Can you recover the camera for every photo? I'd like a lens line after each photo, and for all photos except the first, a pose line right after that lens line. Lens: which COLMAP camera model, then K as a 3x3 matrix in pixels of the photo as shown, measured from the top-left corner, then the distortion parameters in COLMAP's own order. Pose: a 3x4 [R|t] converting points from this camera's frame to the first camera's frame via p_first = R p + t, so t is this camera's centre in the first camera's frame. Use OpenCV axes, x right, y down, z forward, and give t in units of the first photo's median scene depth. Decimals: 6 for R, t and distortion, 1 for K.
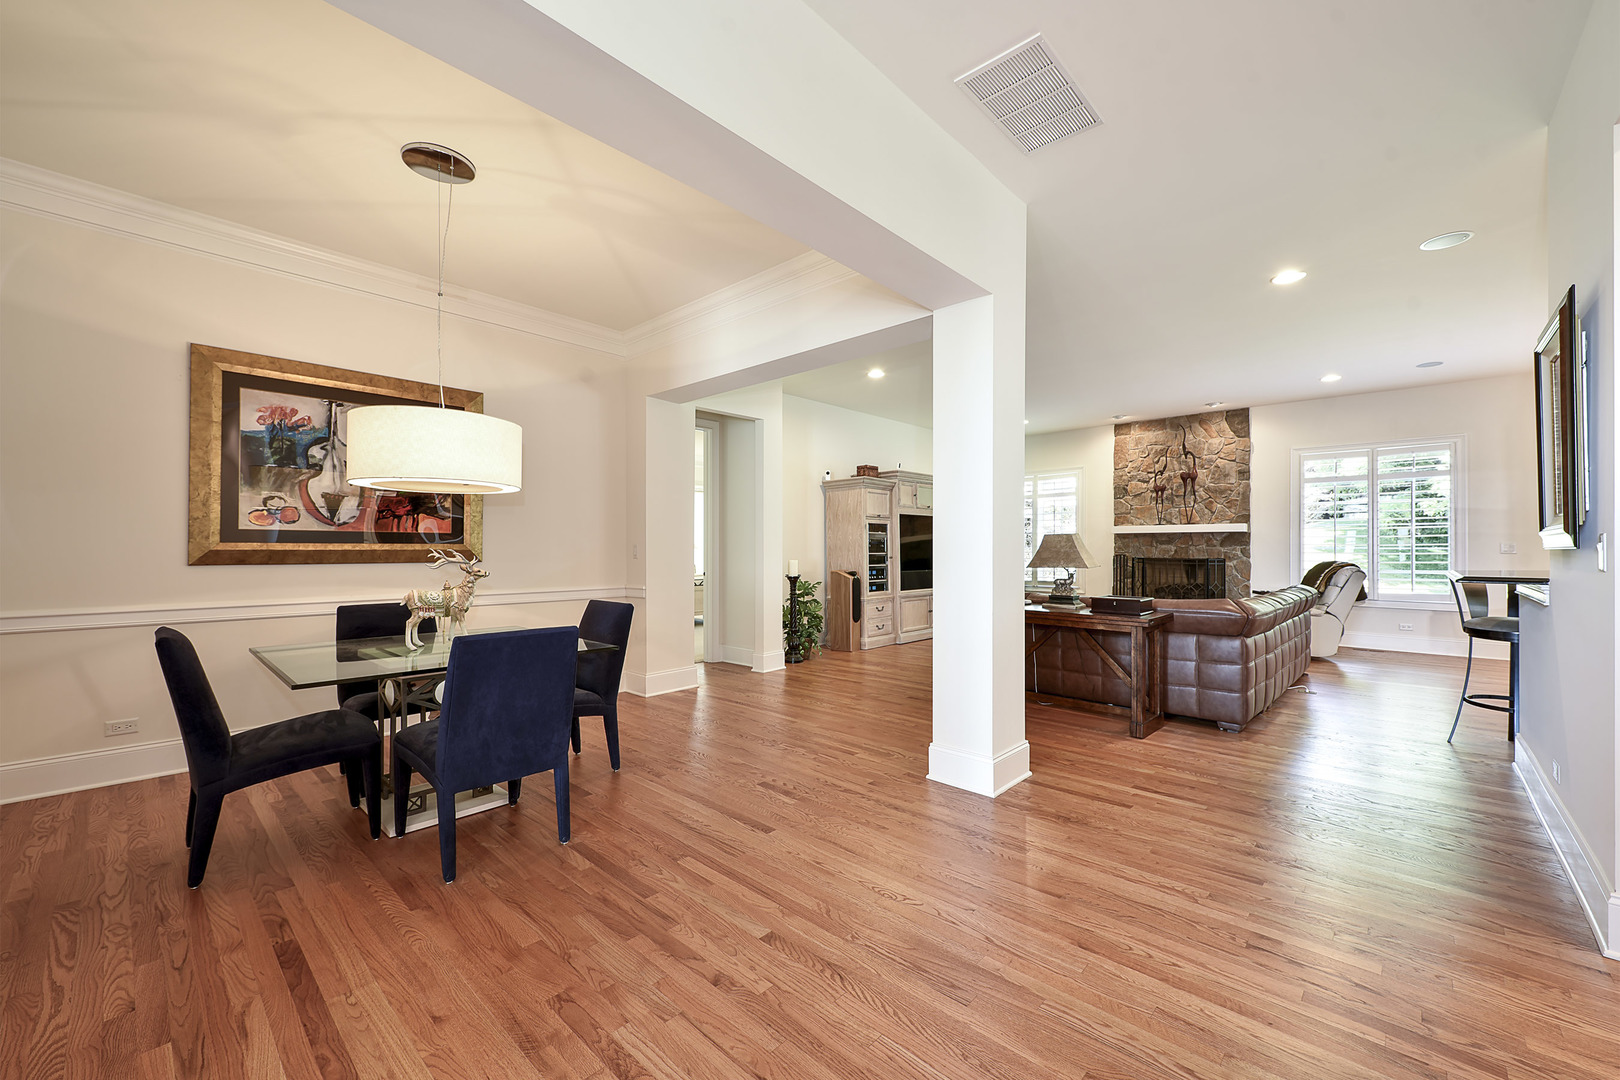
lens RADIAL K [[641.7, 0, 815.1], [0, 641.7, 544.8], [0, 0, 1]] dist [0.003082, 0.000101]
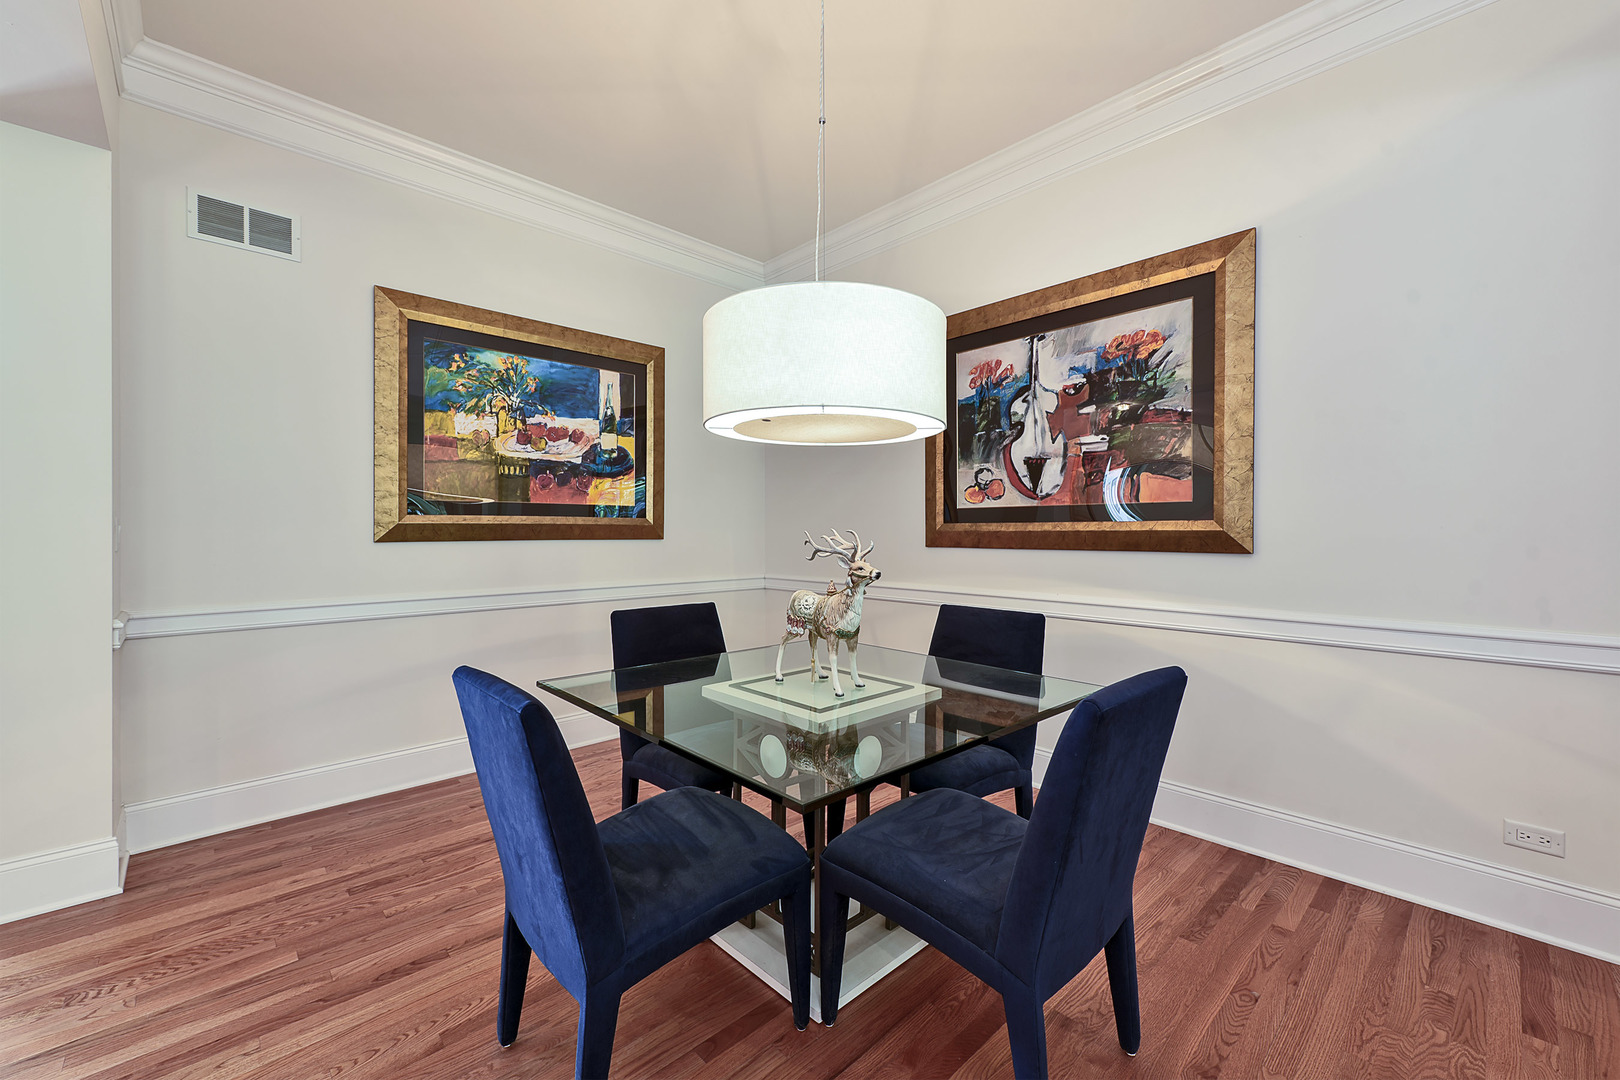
lens RADIAL K [[642.7, 0, 810.0], [0, 642.7, 540.0], [0, 0, 1]] dist [0.003346, 0.000030]
pose [[-0.068205, 0.012862, -0.997588, 0.032667], [0.009413, 0.999881, 0.012248, 0.007042], [0.997627, -0.008555, -0.068318, 0.819358]]
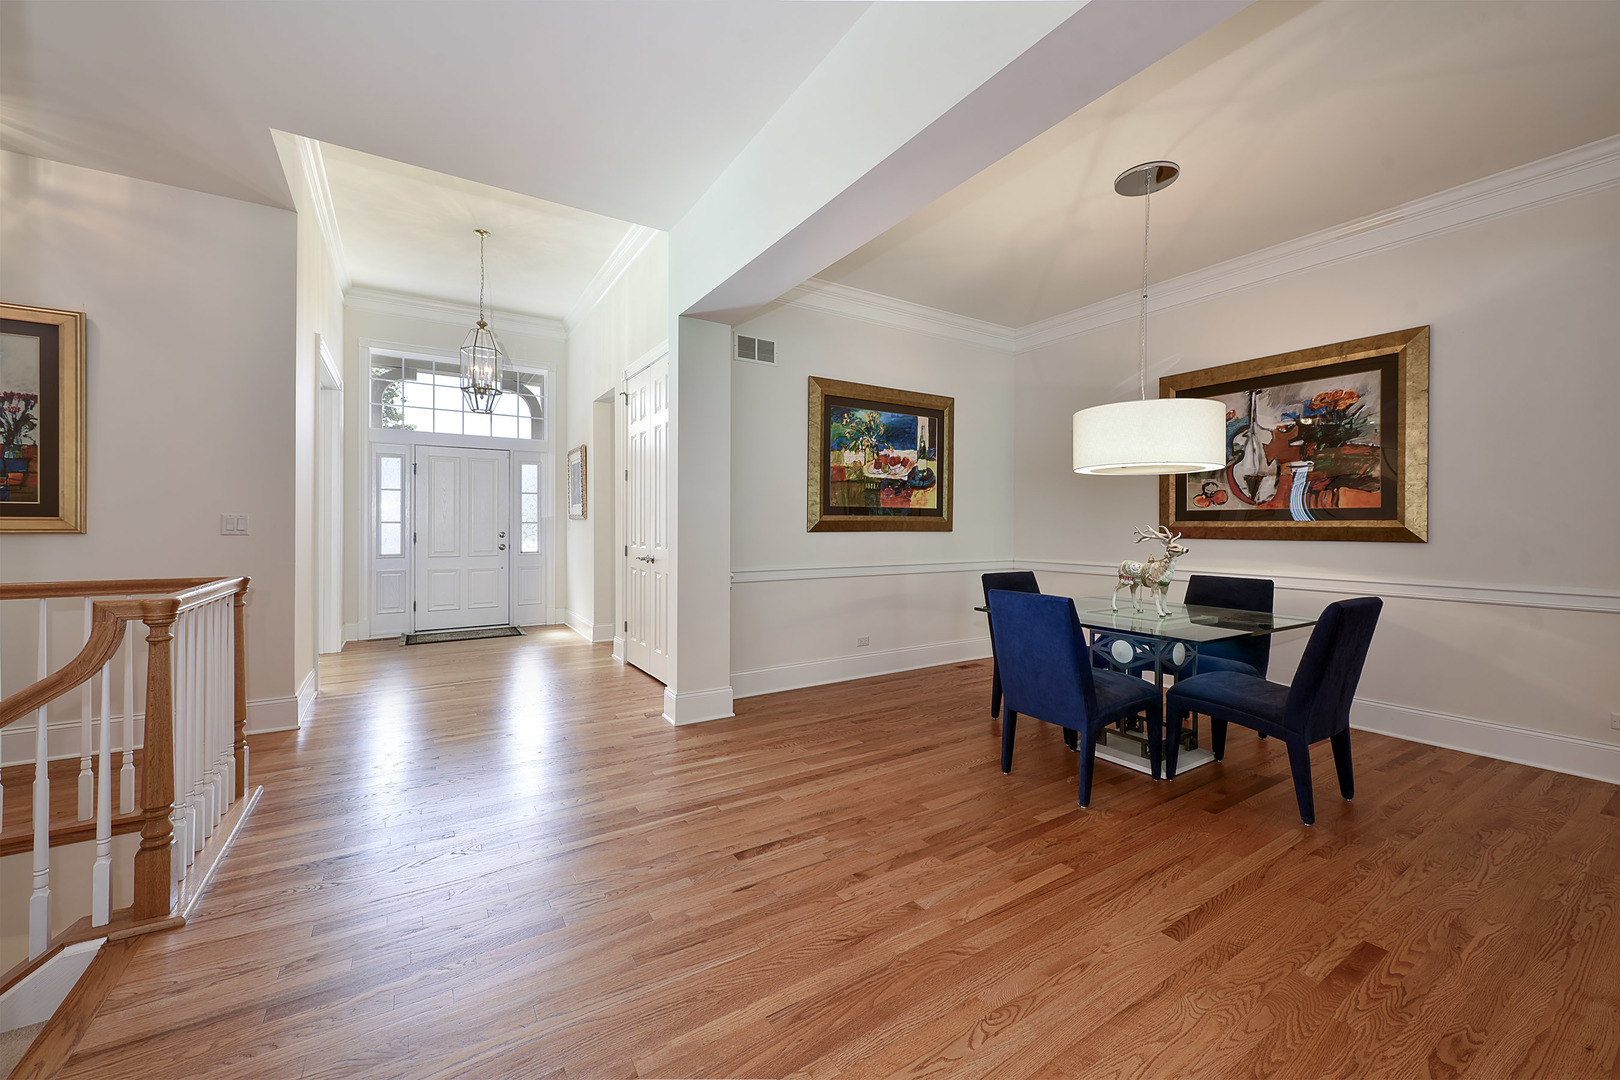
lens RADIAL K [[625.1, 0, 820.1], [0, 625.1, 529.7], [0, 0, 1]] dist [-0.000422, -0.000059]
pose [[-0.248417, 0.004468, -0.968643, 0.479751], [0.005024, 0.999982, 0.003324, 0.005510], [0.968640, -0.004041, -0.248435, 0.575569]]
